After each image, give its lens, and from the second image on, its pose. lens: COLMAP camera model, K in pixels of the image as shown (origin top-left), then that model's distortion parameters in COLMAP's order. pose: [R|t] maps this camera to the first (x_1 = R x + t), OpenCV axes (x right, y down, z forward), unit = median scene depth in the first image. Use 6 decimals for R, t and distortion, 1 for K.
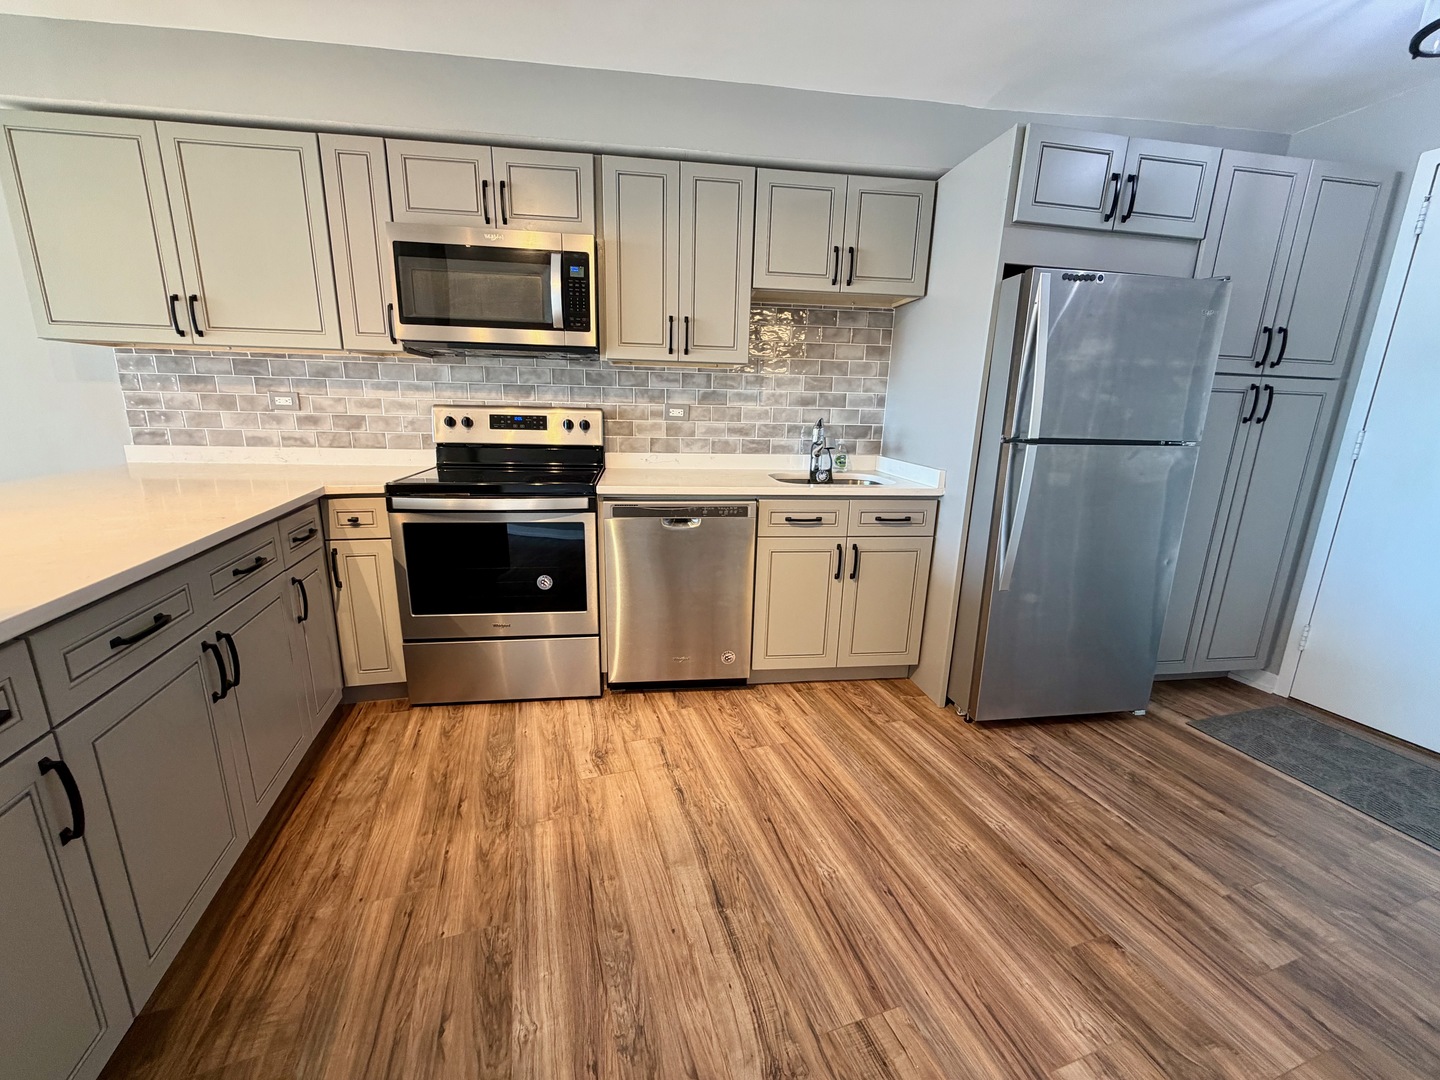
lens RADIAL K [[573.3, 0, 719.6], [0, 573.3, 540.8], [0, 0, 1]] dist [0.002417, 0.000542]
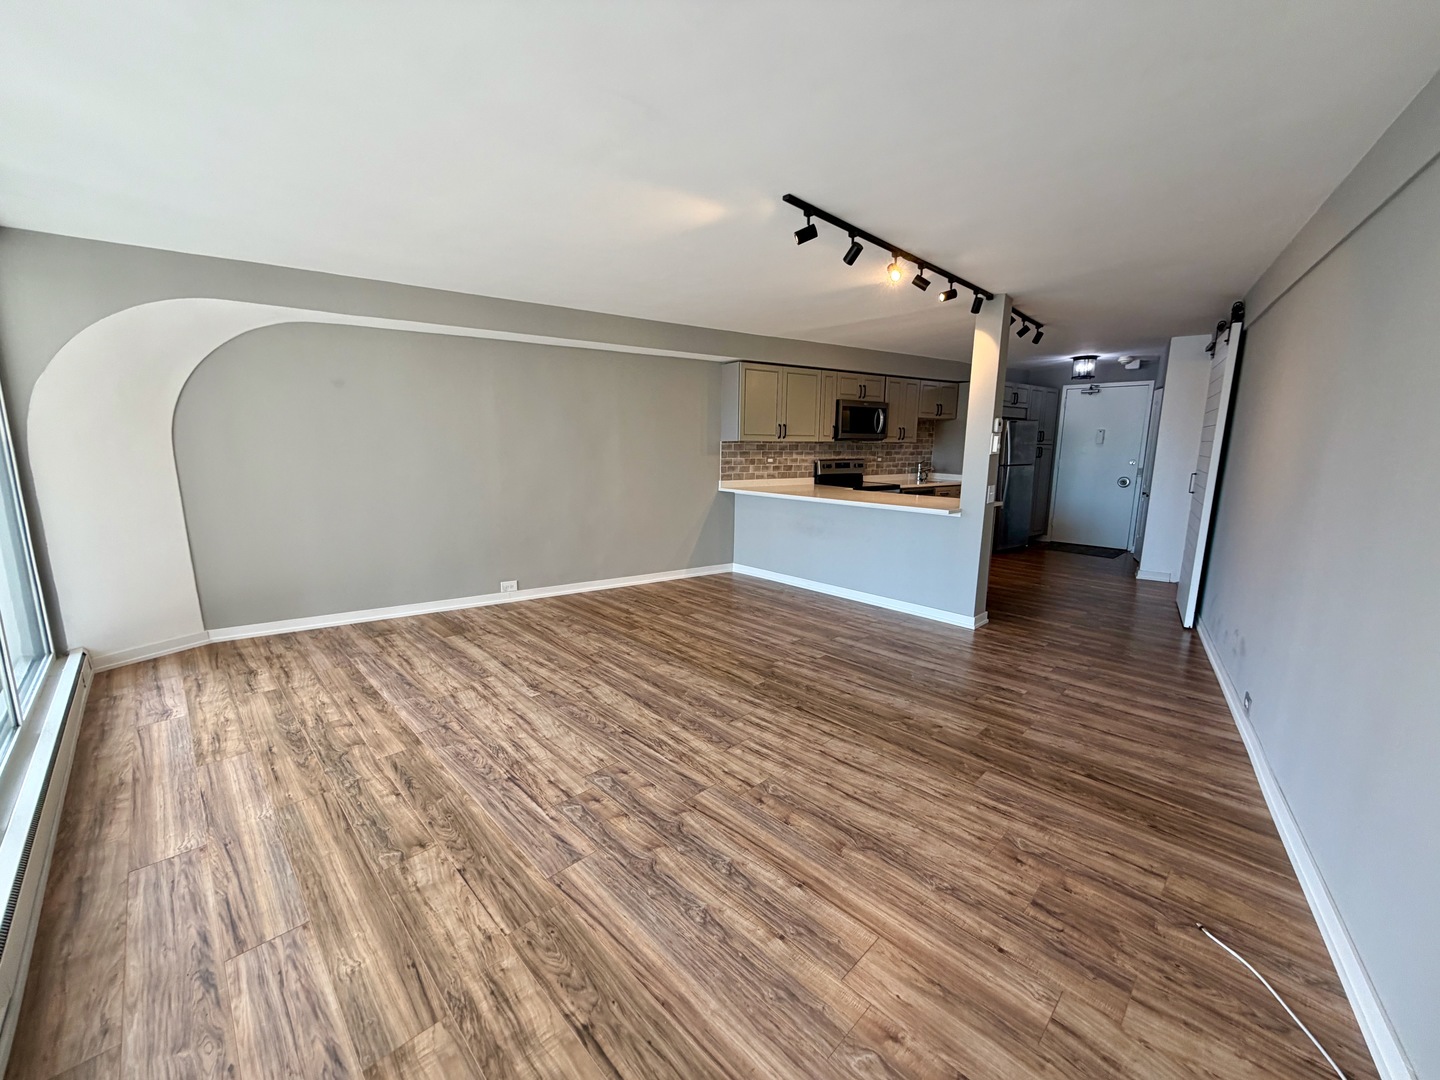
lens RADIAL K [[573.3, 0, 713.5], [0, 573.3, 539.7], [0, 0, 1]] dist [0.002417, 0.000542]
pose [[0.900687, -0.090464, 0.424946, -2.405509], [0.113006, 0.993197, -0.028084, 0.160450], [-0.419514, 0.073316, 0.904783, -1.291271]]
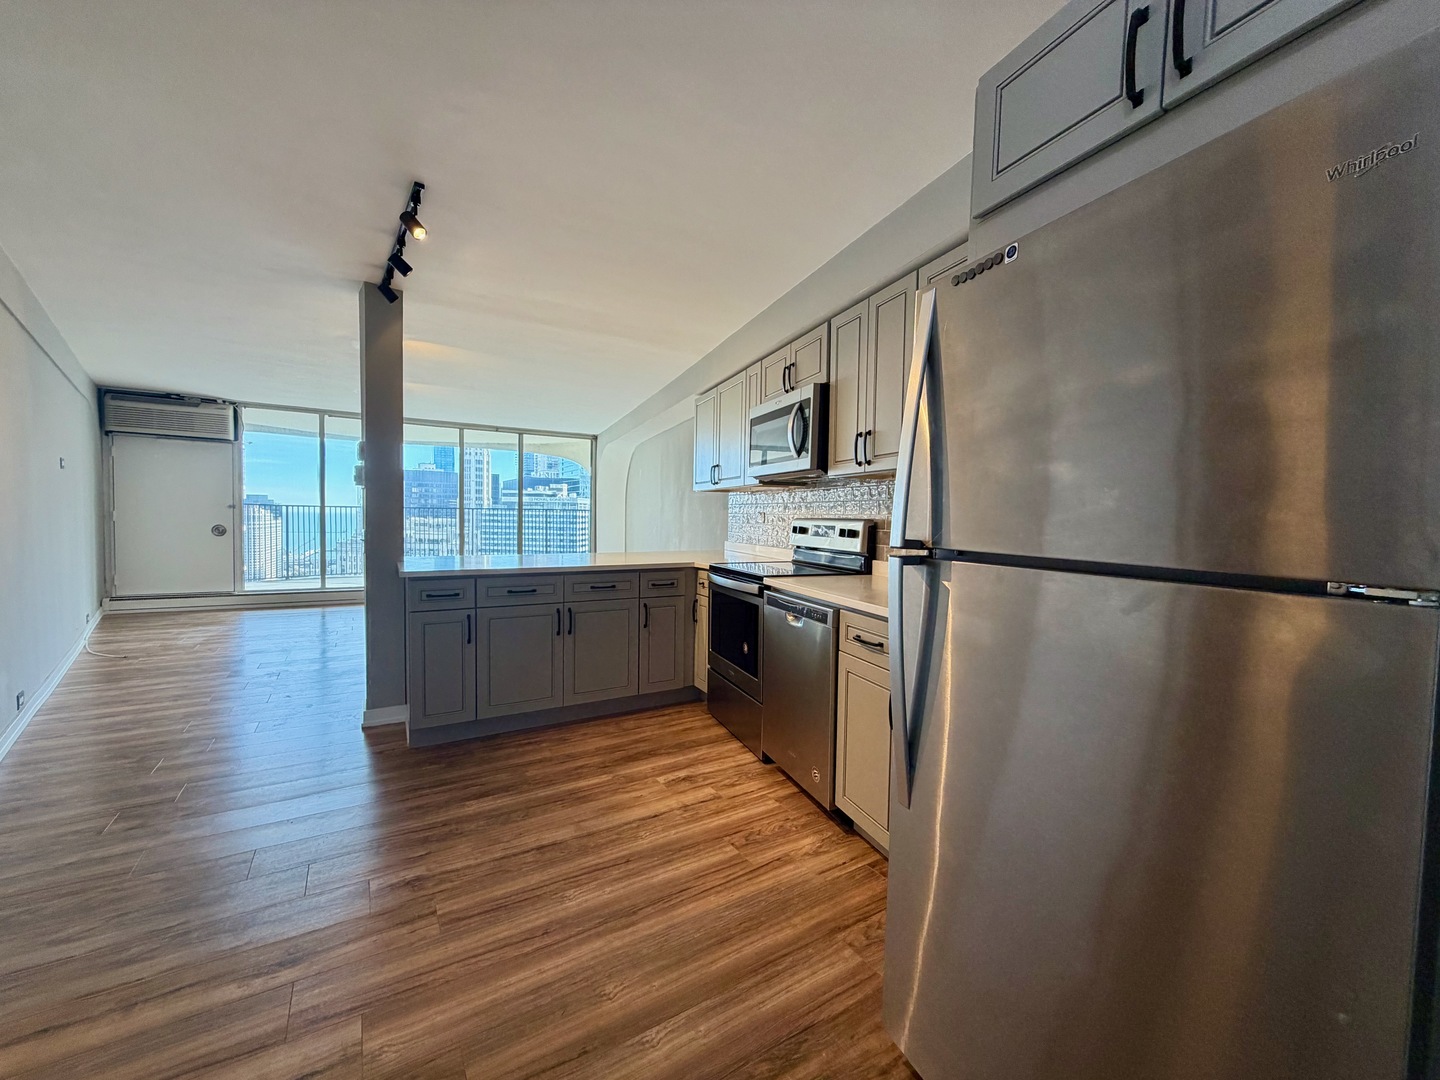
lens RADIAL K [[573.3, 0, 715.2], [0, 573.3, 543.4], [0, 0, 1]] dist [0.002417, 0.000542]
pose [[0.235254, 0.025488, -0.971600, 0.991728], [-0.235199, 0.971438, -0.031465, -0.106217], [0.943047, 0.235922, 0.234529, 0.608262]]
